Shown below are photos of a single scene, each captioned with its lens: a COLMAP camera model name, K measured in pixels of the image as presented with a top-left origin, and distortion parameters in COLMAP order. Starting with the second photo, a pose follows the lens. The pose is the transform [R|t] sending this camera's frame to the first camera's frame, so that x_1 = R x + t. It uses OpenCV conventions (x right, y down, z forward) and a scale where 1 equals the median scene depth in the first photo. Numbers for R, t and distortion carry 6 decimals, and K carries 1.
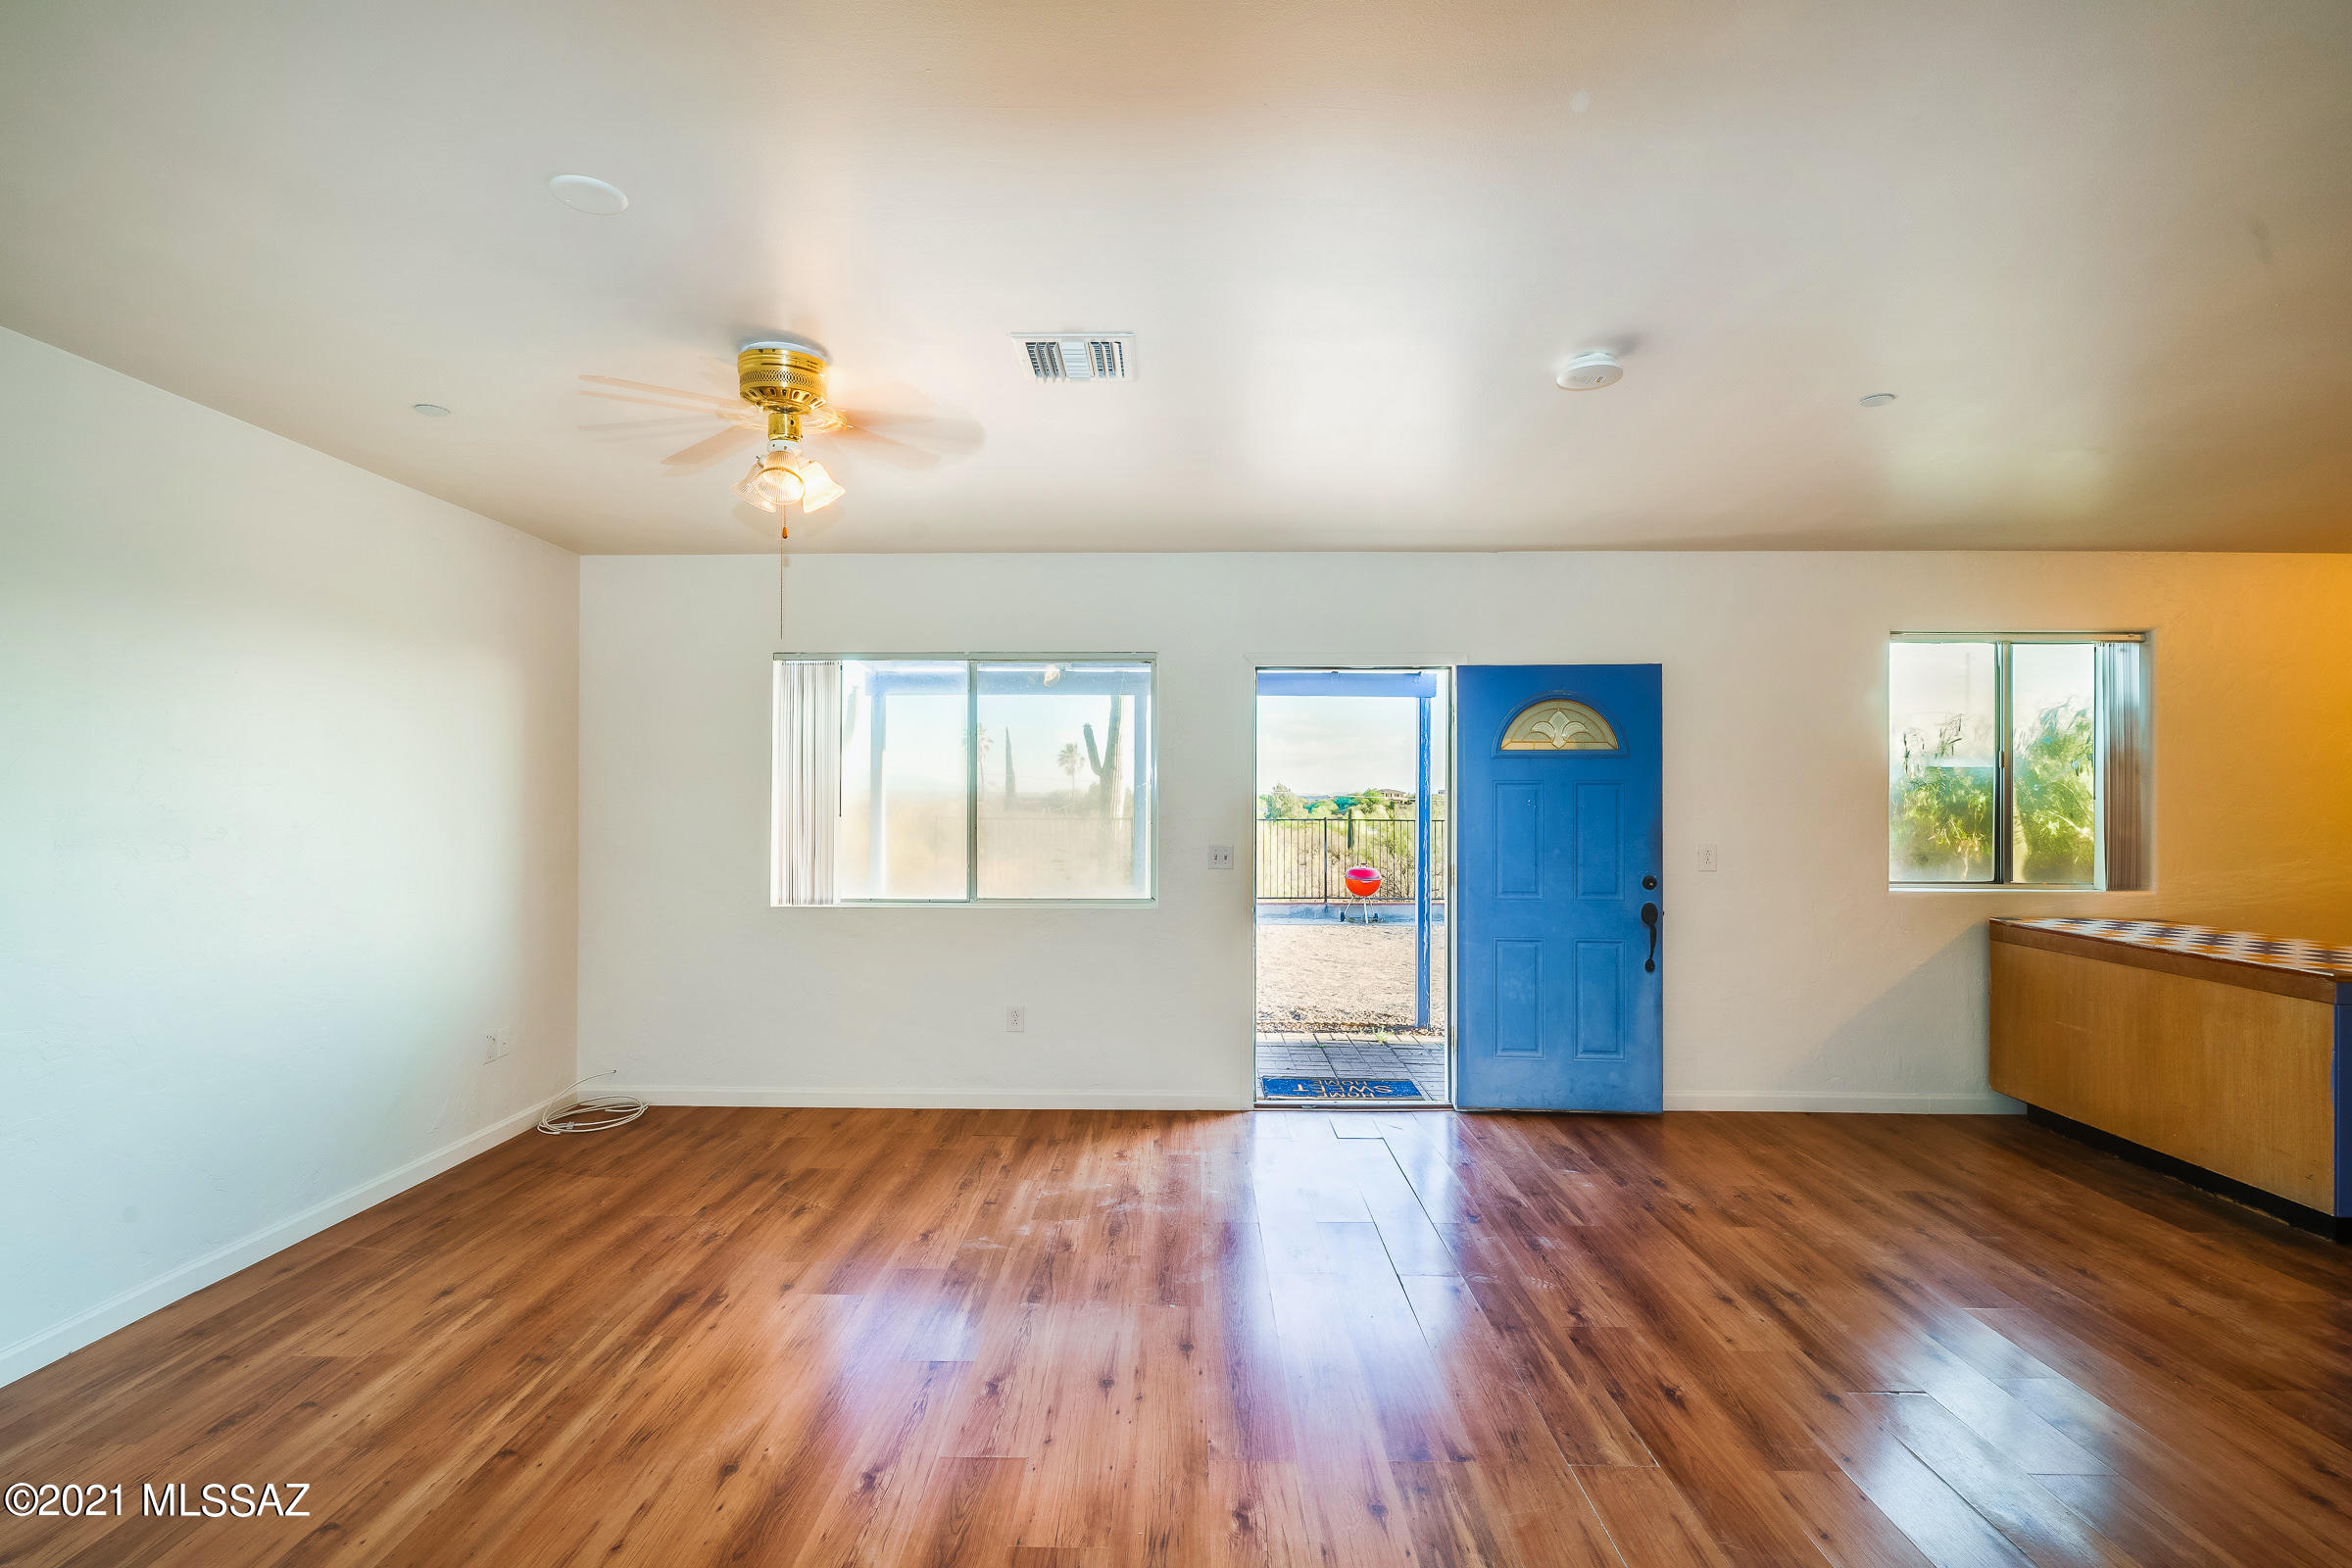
lens RADIAL K [[1202.8, 0, 1177.5], [0, 1202.8, 789.0], [0, 0, 1]] dist [0.002205, 0.000784]
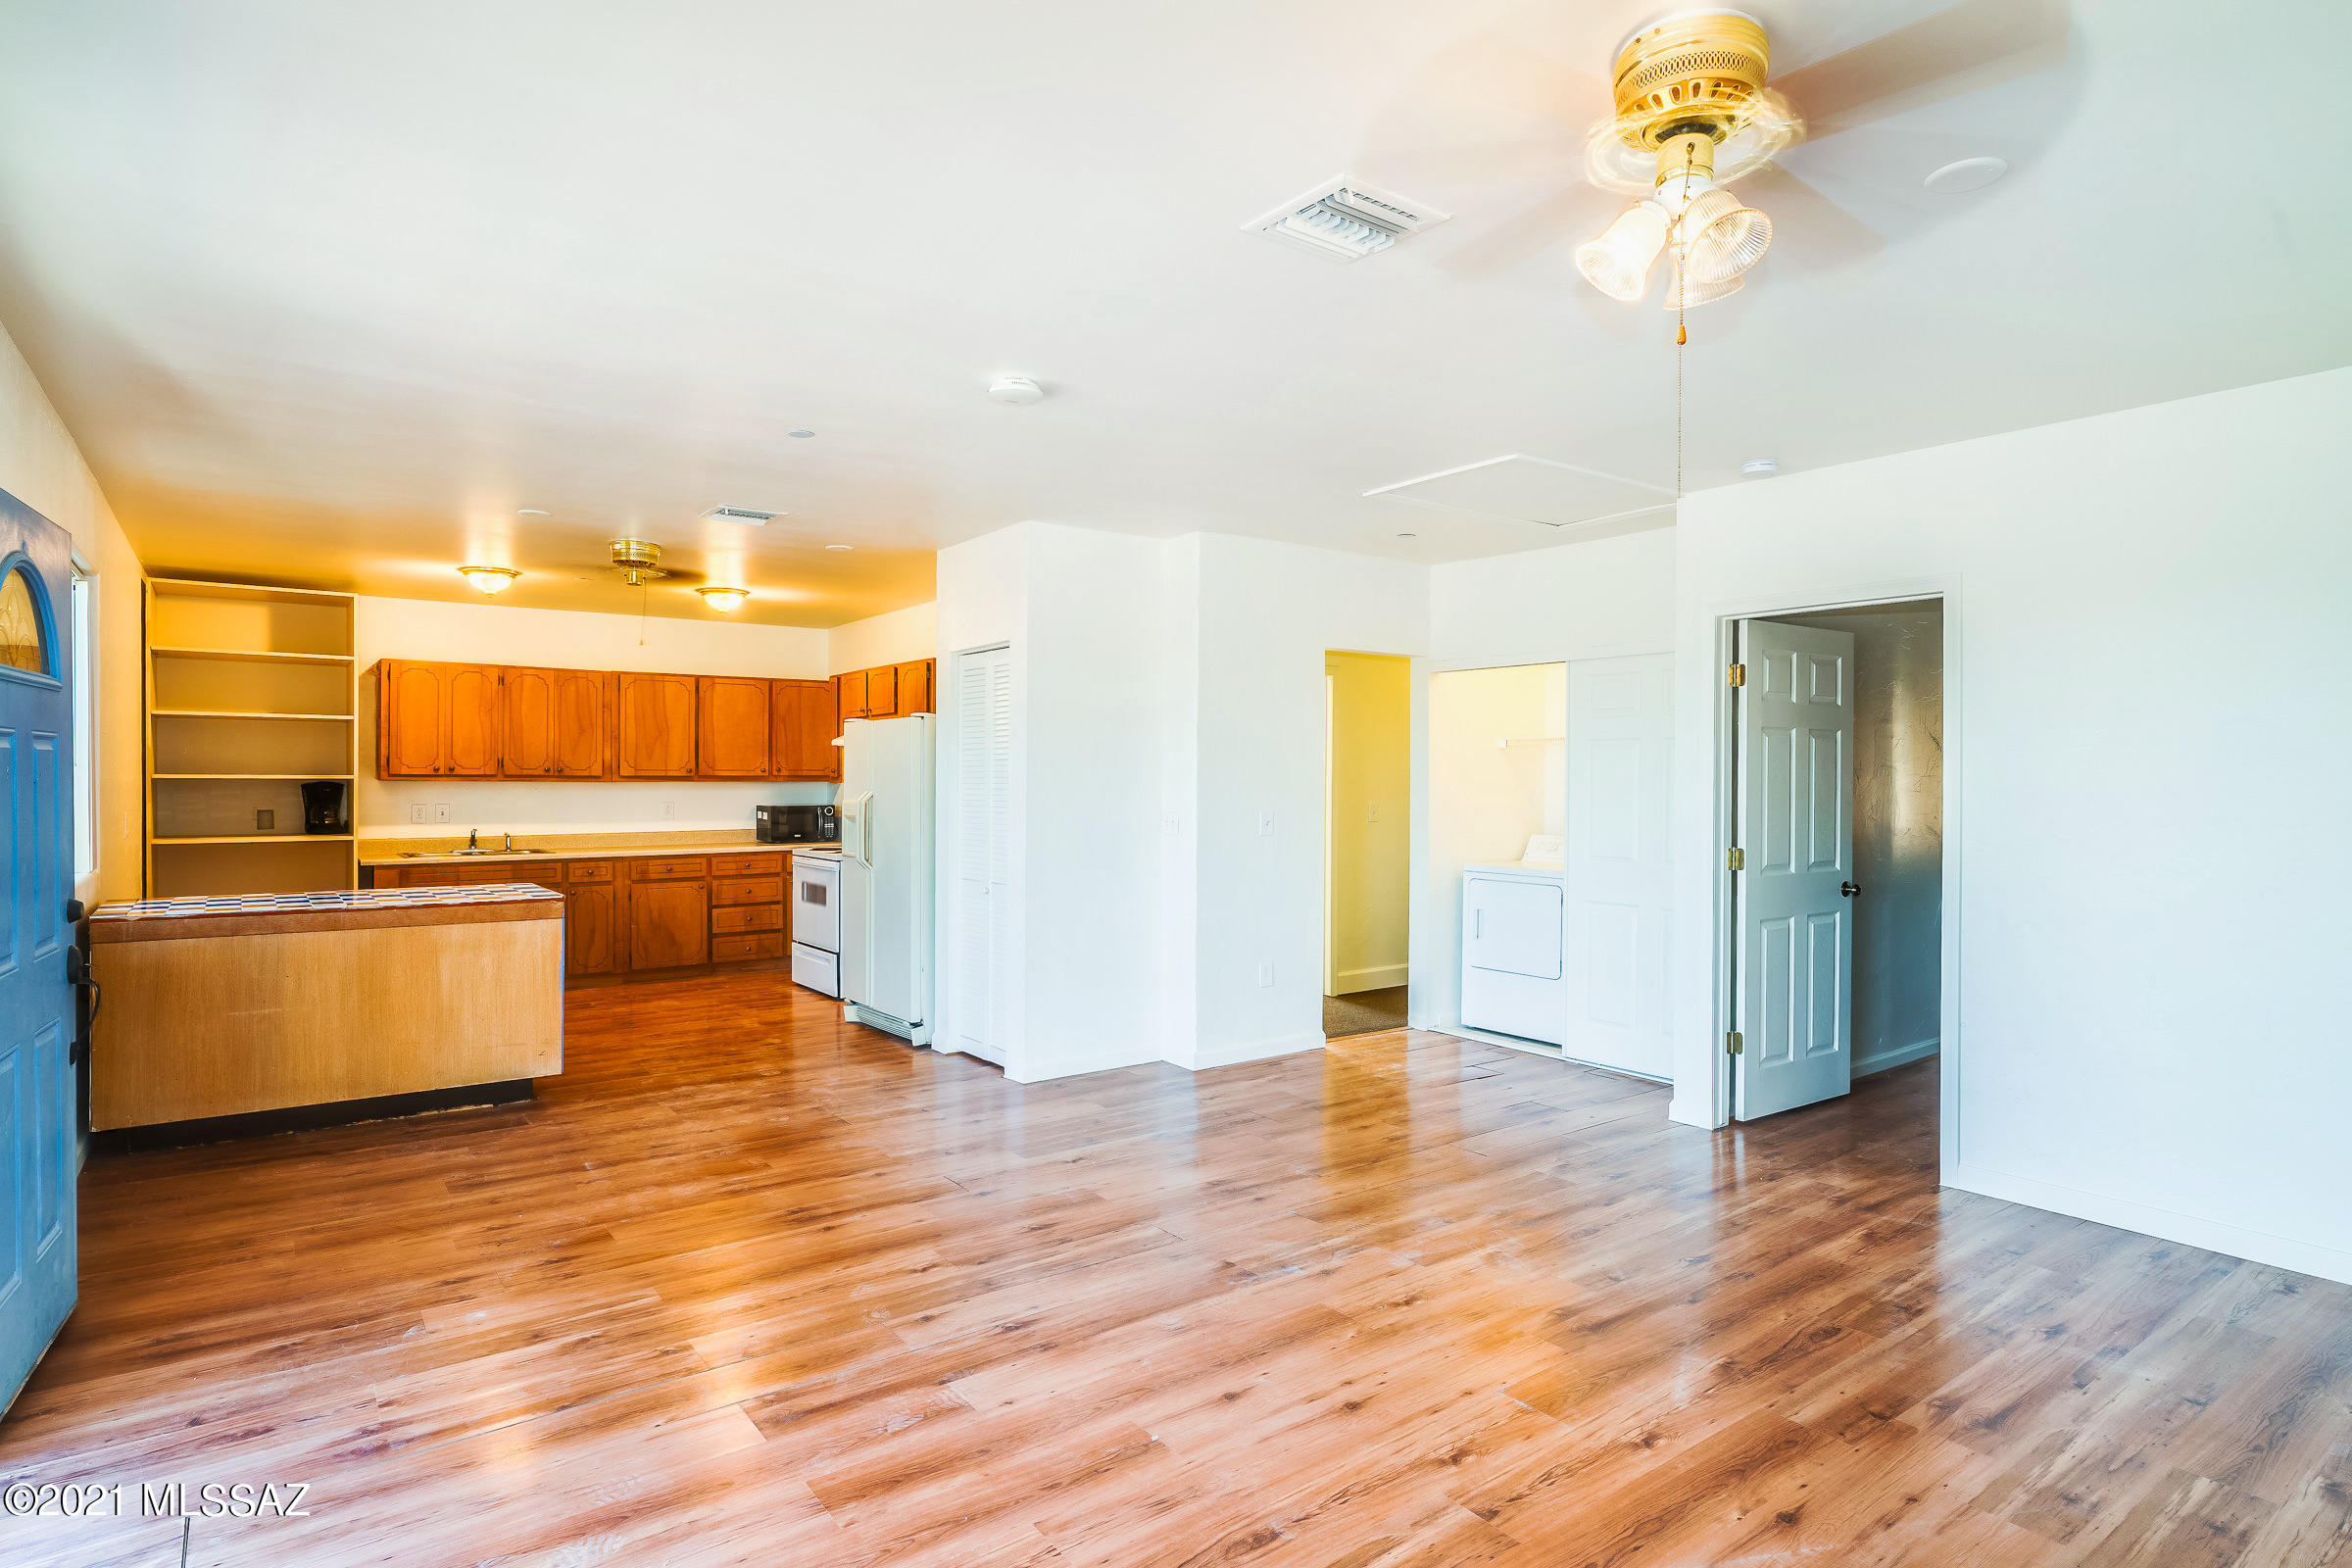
lens RADIAL K [[1202.8, 0, 1176.8], [0, 1202.8, 782.4], [0, 0, 1]] dist [0.002205, 0.000784]
pose [[-0.612578, -0.010194, 0.790344, -0.535074], [-0.010301, 0.999935, 0.004913, 0.011577], [-0.790343, -0.005132, -0.612643, 1.282851]]
